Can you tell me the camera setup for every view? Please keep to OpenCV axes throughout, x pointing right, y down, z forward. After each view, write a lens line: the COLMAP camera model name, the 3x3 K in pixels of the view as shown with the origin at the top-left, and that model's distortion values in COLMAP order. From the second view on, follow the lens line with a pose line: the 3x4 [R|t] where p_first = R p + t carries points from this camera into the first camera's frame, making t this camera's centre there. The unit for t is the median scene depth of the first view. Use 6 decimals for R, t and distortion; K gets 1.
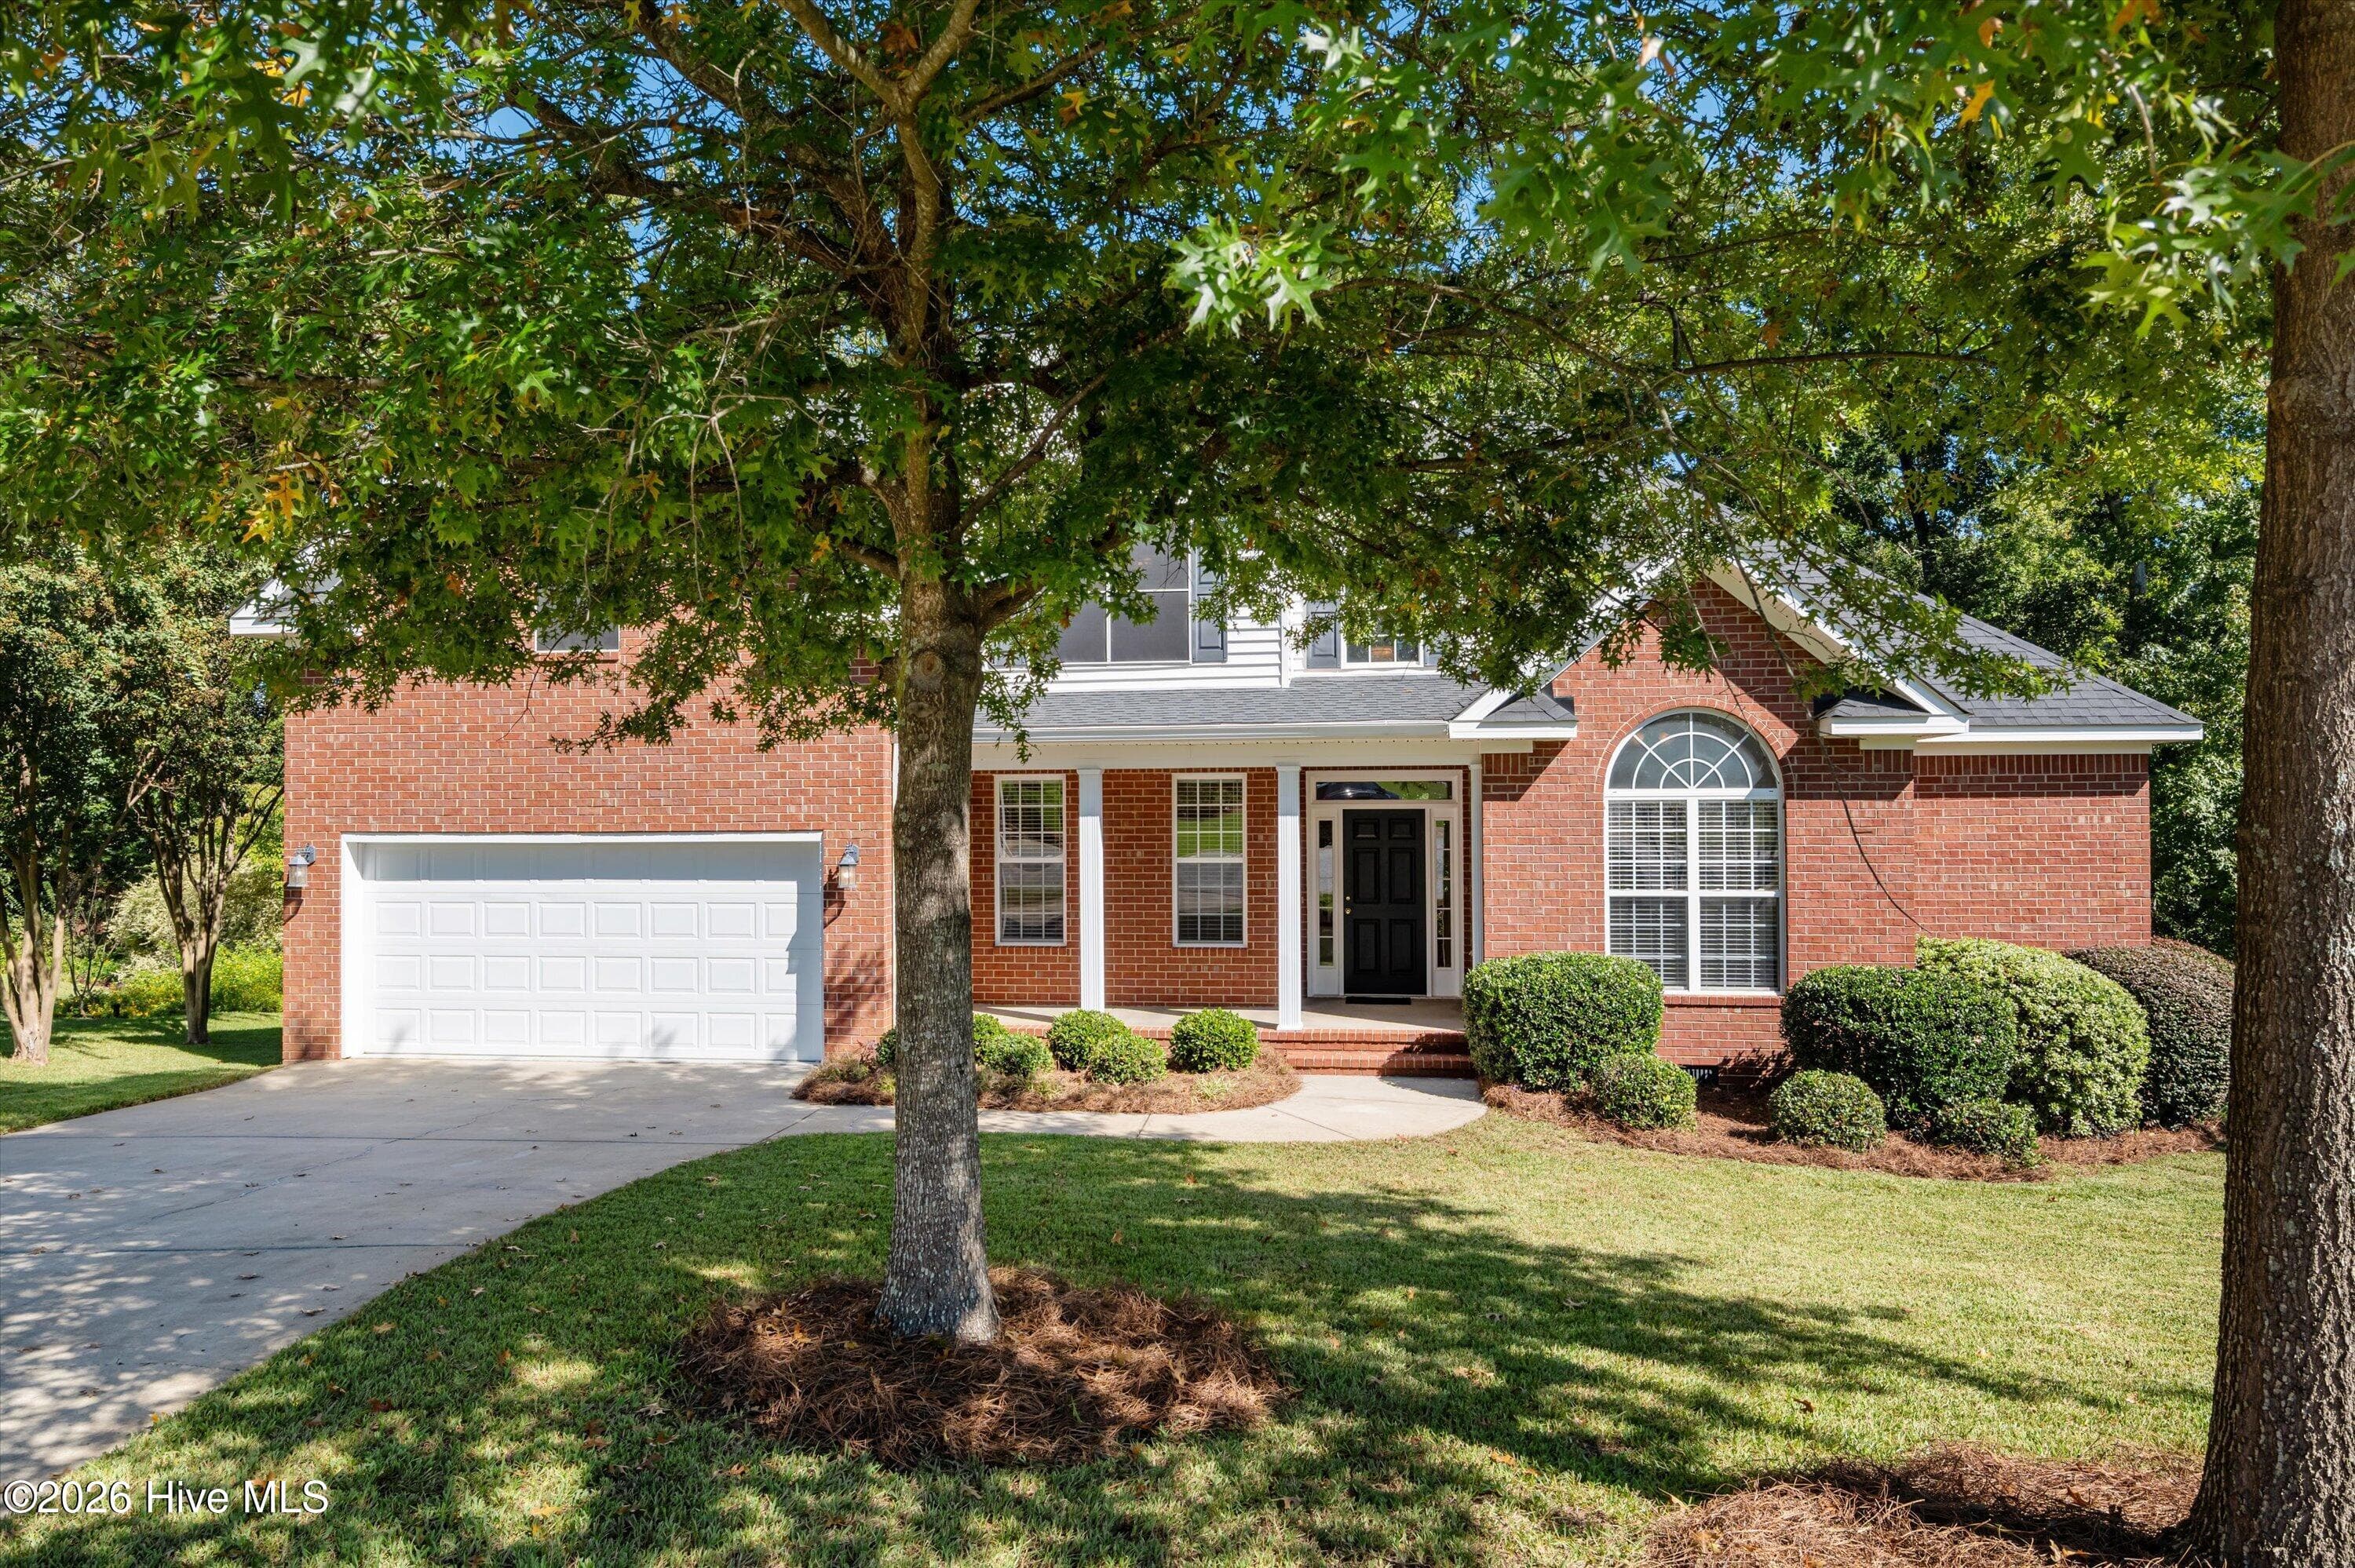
lens RADIAL K [[1166.7, 0, 1213.3], [0, 1166.7, 784.9], [0, 0, 1]] dist [-0.002777, -0.000051]
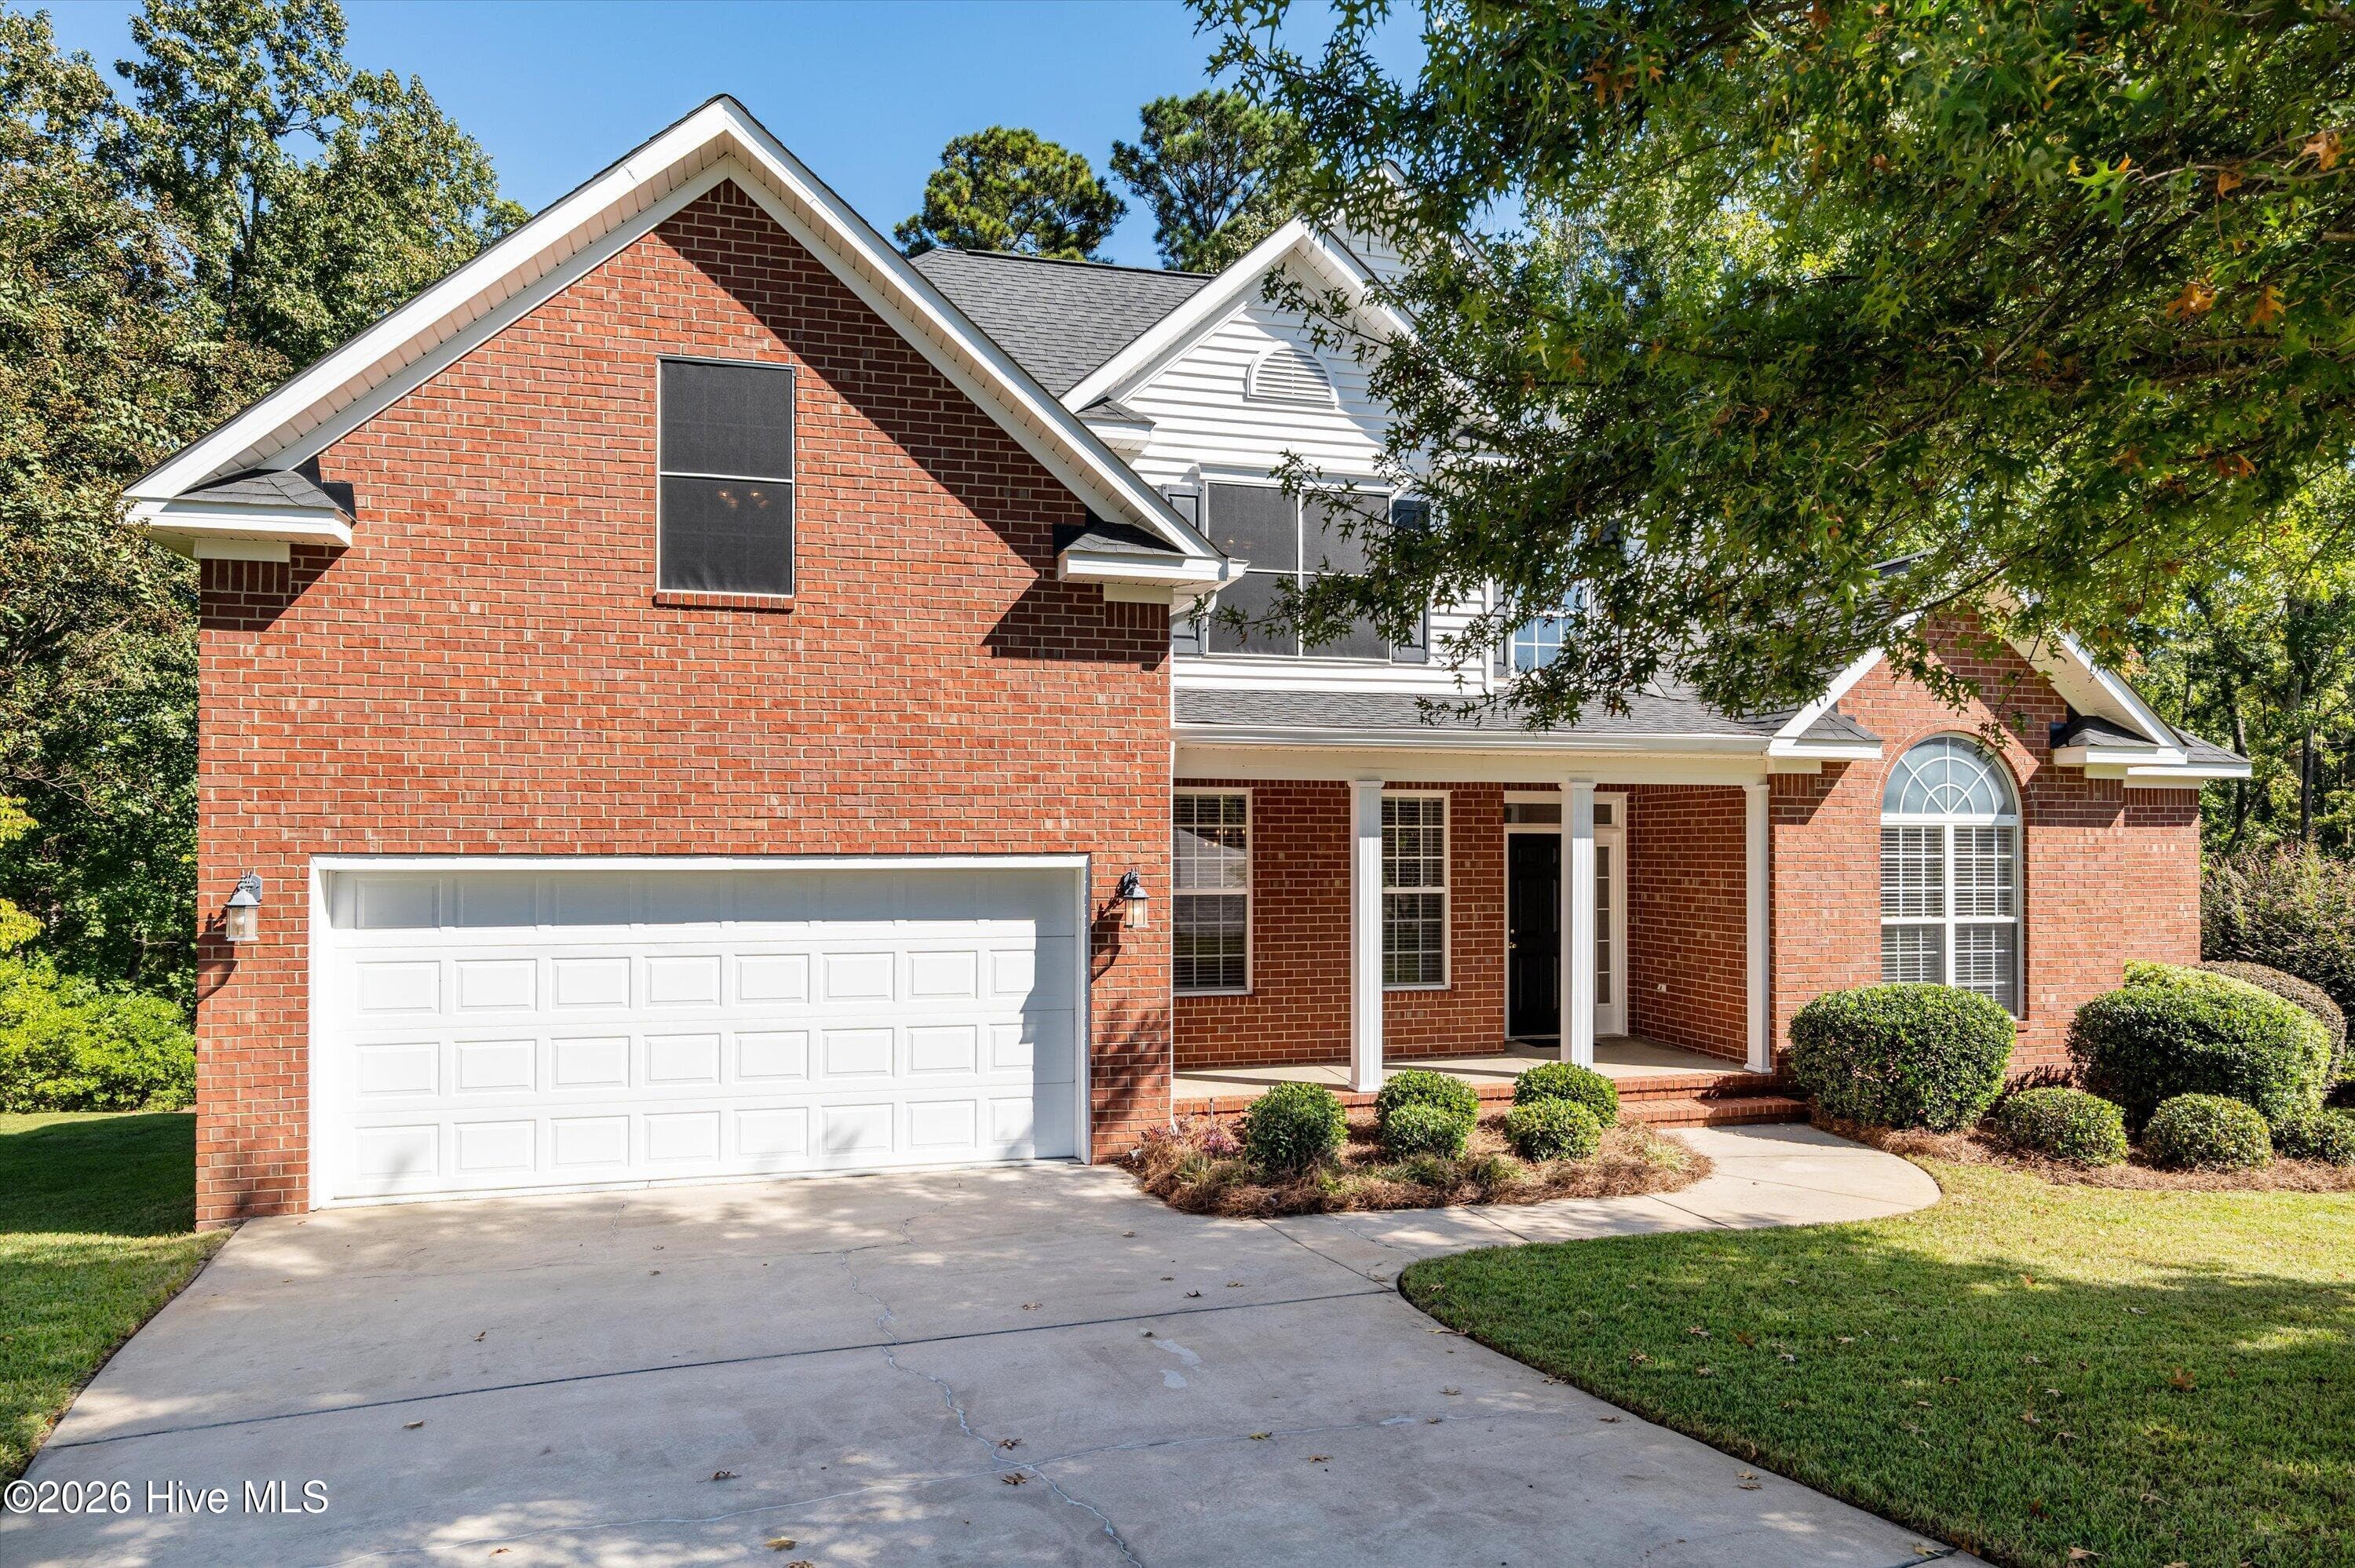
lens RADIAL K [[1176.9, 0, 1175.1], [0, 1176.9, 841.2], [0, 0, 1]] dist [0.002949, 0.000160]
pose [[0.950461, 0.006793, 0.310769, -0.518985], [-0.012885, 0.999763, 0.017554, 0.017165], [-0.310576, -0.020688, 0.950323, 0.255748]]
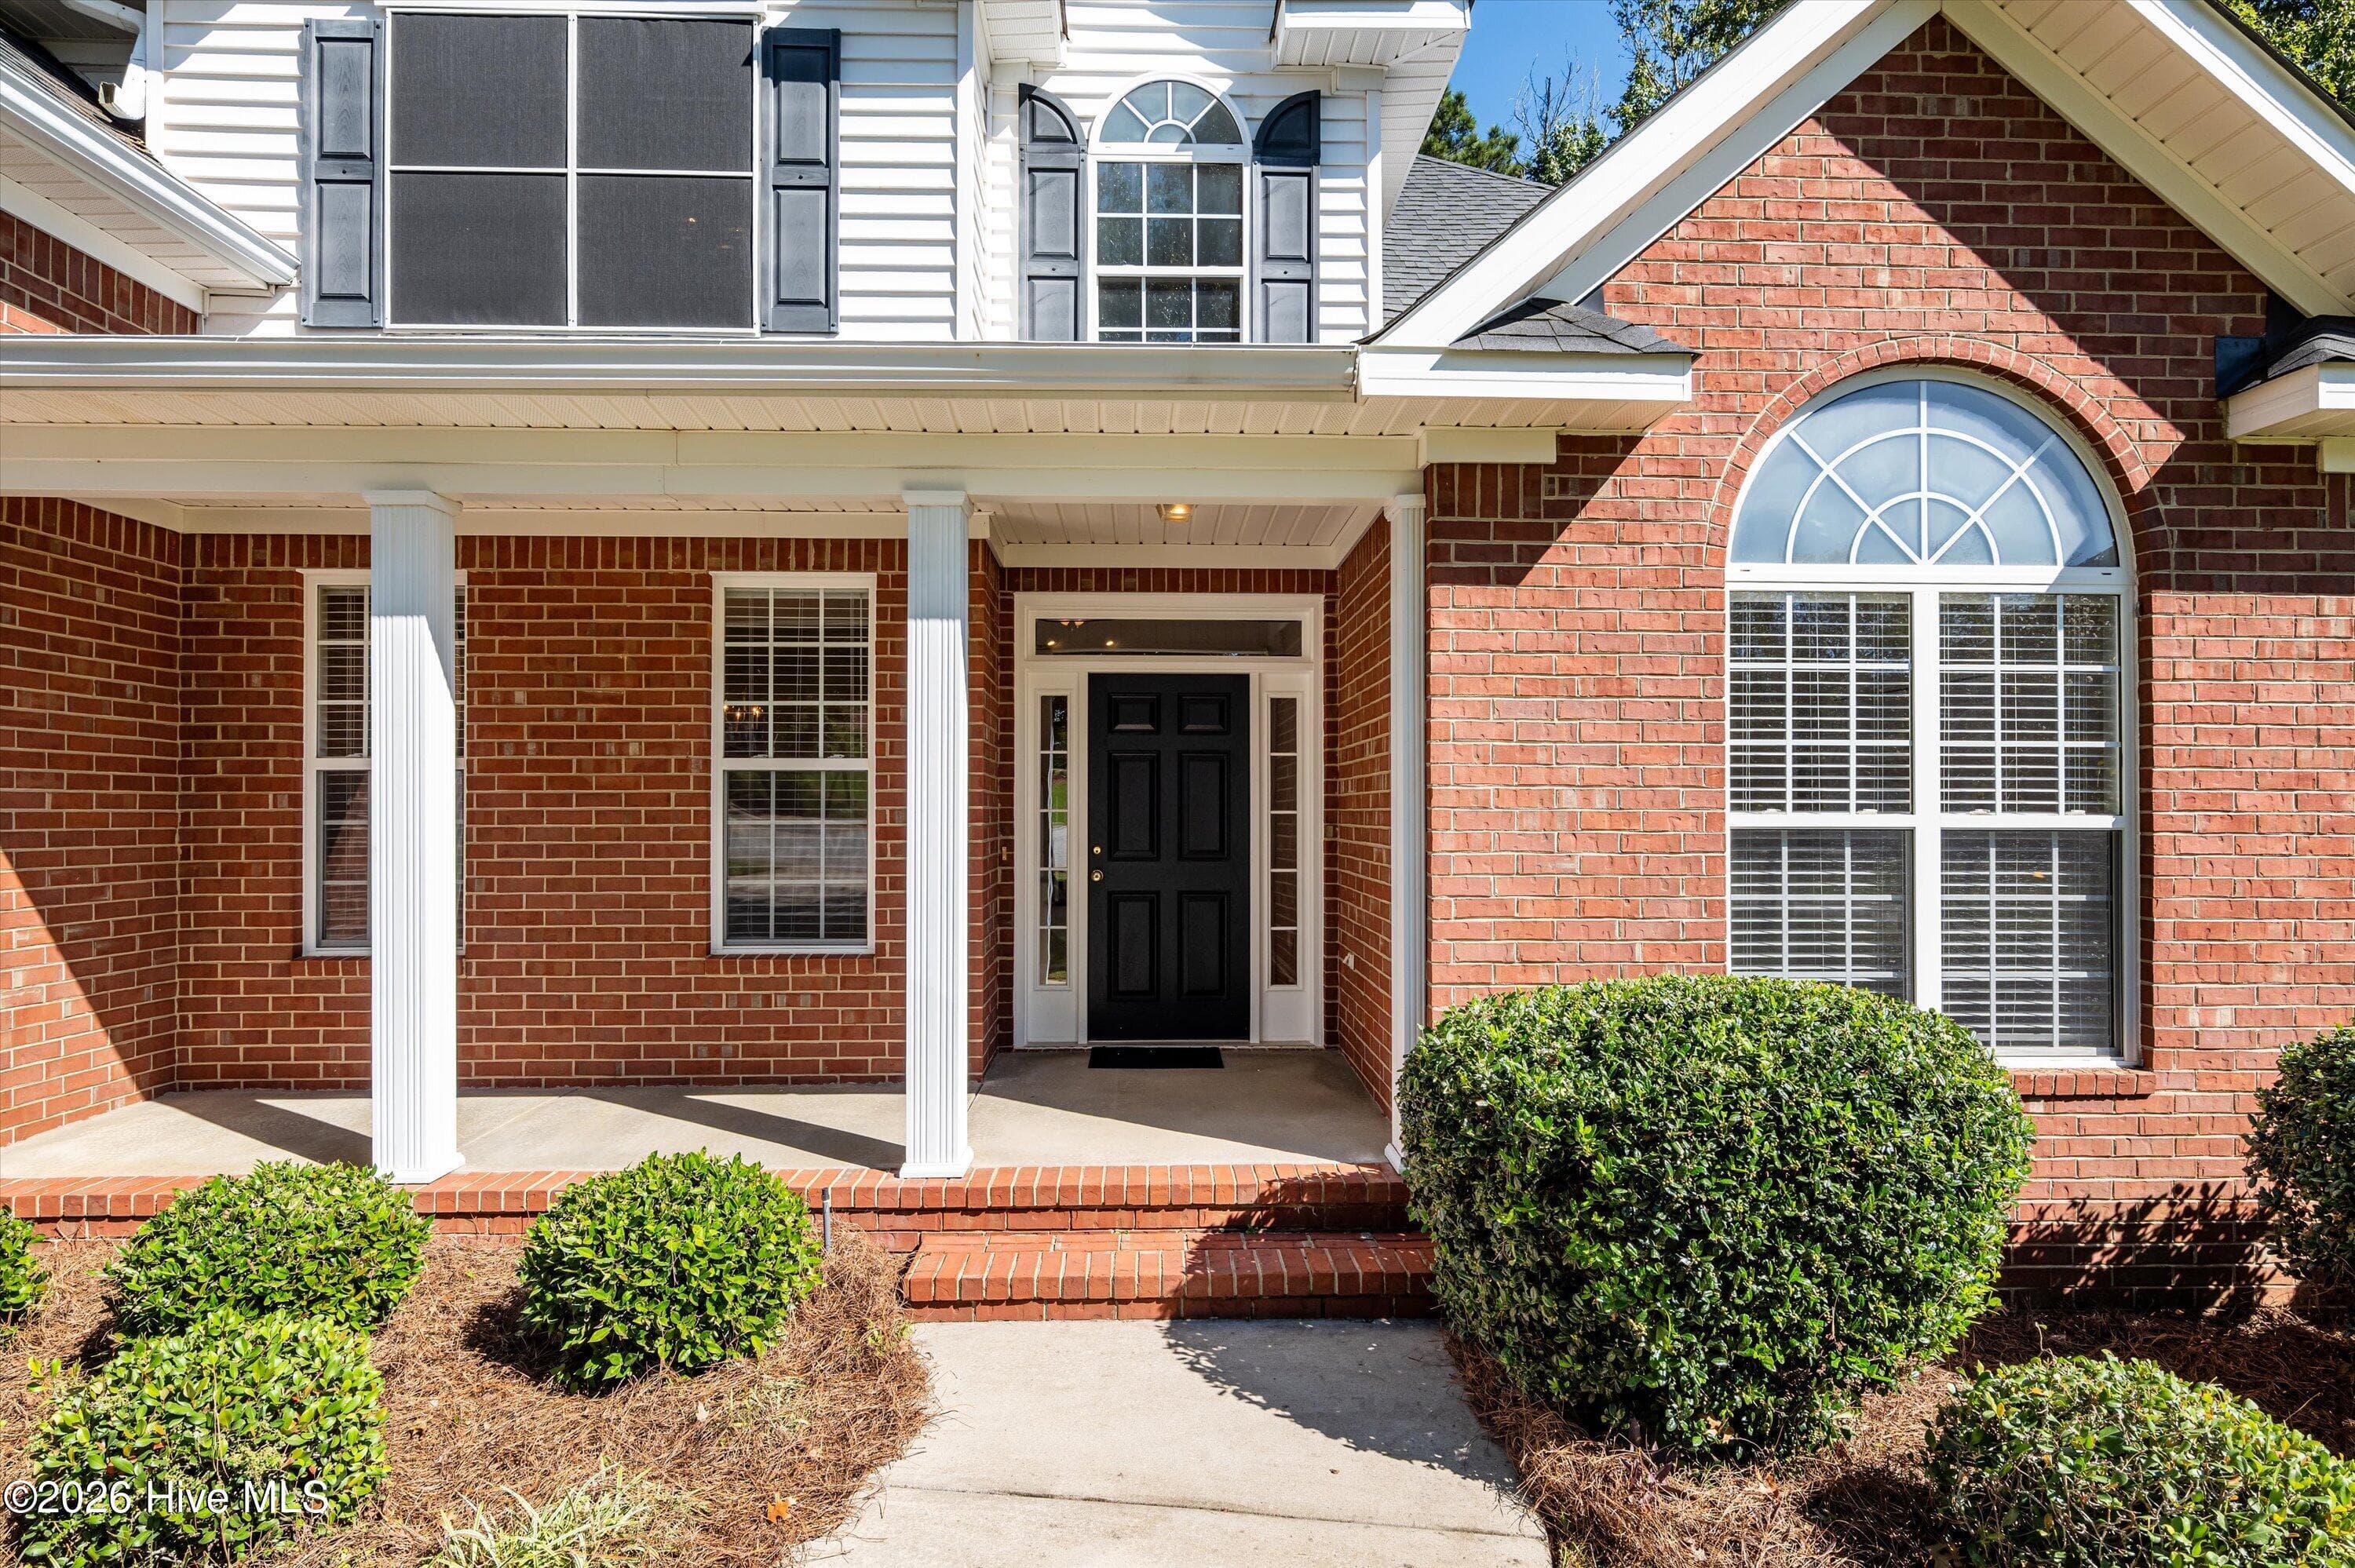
lens RADIAL K [[1117.4, 0, 1118.9], [0, 1117.4, 793.9], [0, 0, 1]] dist [-0.001776, 0.001437]
pose [[0.993001, 0.005154, 0.117992, 0.083795], [-0.007589, 0.999767, 0.020198, 0.077638], [-0.117860, -0.020952, 0.992809, 0.641607]]
